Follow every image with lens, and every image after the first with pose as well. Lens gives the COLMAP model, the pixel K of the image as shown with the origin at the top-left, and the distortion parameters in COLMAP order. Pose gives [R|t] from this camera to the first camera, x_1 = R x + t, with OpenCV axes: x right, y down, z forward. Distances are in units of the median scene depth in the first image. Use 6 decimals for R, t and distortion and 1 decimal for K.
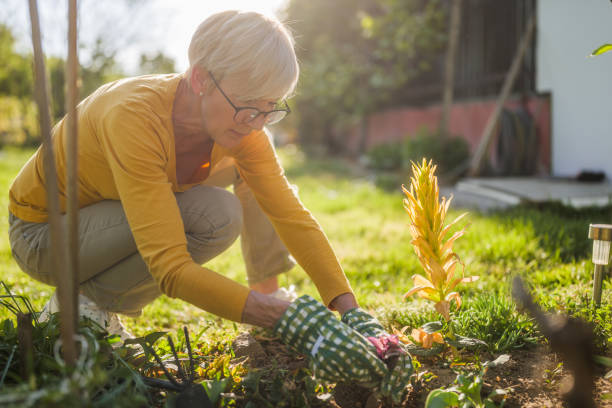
lens RADIAL K [[678.7, 0, 306.0], [0, 678.7, 204.0], [0, 0, 1]] dist [-0.000923, -0.020452]
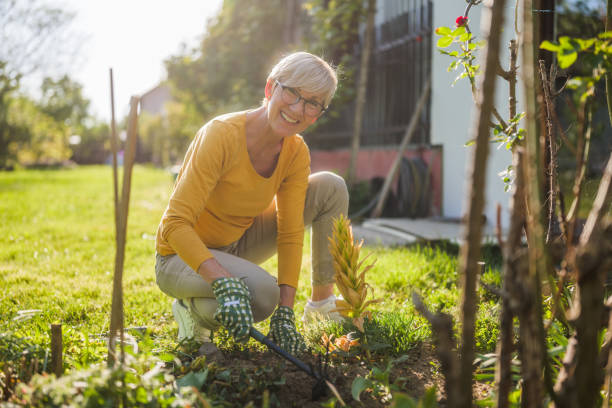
lens RADIAL K [[678.7, 0, 306.0], [0, 678.7, 204.0], [0, 0, 1]] dist [-0.000923, -0.020452]
pose [[0.989283, 0.023629, 0.144087, -0.078410], [-0.017245, 0.998820, -0.045397, -0.014085], [-0.144990, 0.042425, 0.988523, -0.243260]]
